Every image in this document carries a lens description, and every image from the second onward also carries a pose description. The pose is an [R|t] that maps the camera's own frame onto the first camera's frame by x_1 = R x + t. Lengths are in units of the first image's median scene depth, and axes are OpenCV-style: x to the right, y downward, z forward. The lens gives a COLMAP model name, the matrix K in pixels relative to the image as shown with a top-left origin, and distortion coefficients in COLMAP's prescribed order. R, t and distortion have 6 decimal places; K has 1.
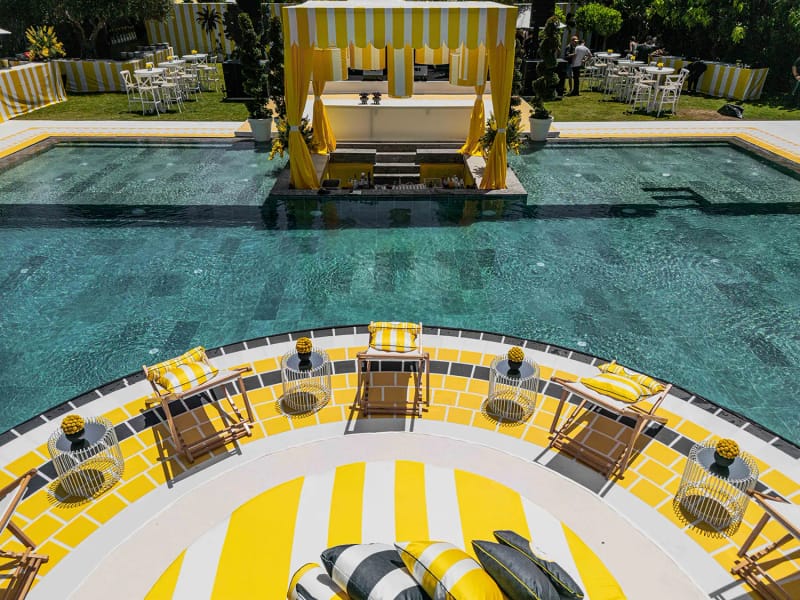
lens RADIAL K [[570.4, 0, 399.2], [0, 570.4, 300.4], [0, 0, 1]] dist [0.025795, -0.009275]
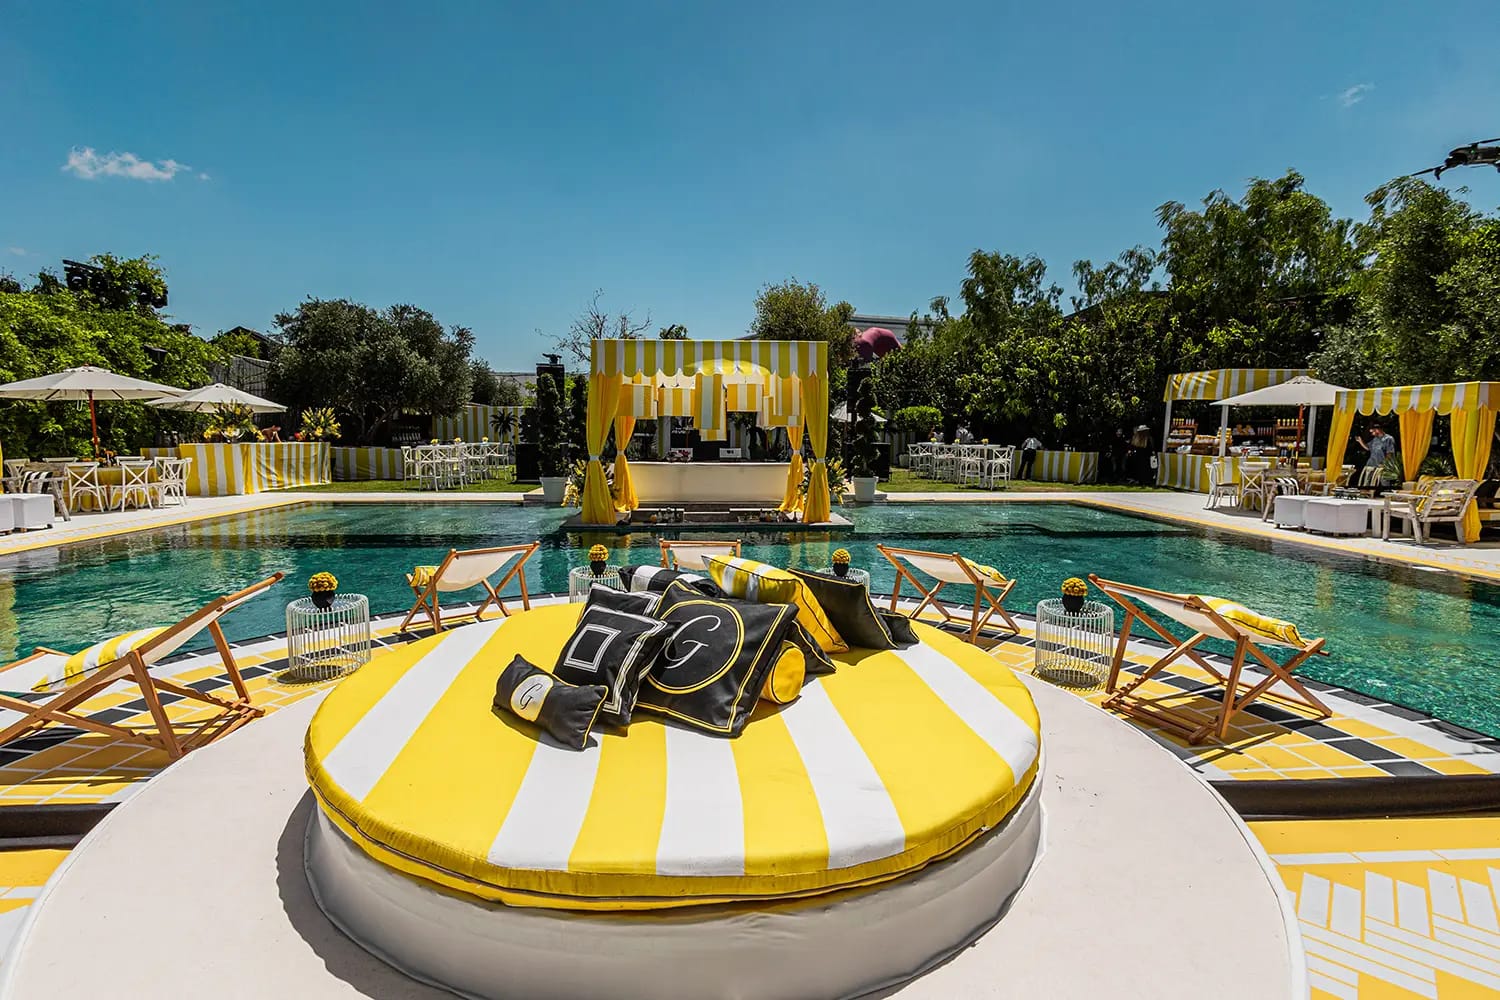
lens RADIAL K [[702.6, 0, 751.1], [0, 702.6, 495.2], [0, 0, 1]] dist [-0.000047, -0.000735]
pose [[0.998325, 0.003223, 0.057760, 0.000522], [0.019980, 0.917799, -0.396542, 0.110713], [-0.054290, 0.397032, 0.916198, -0.007508]]
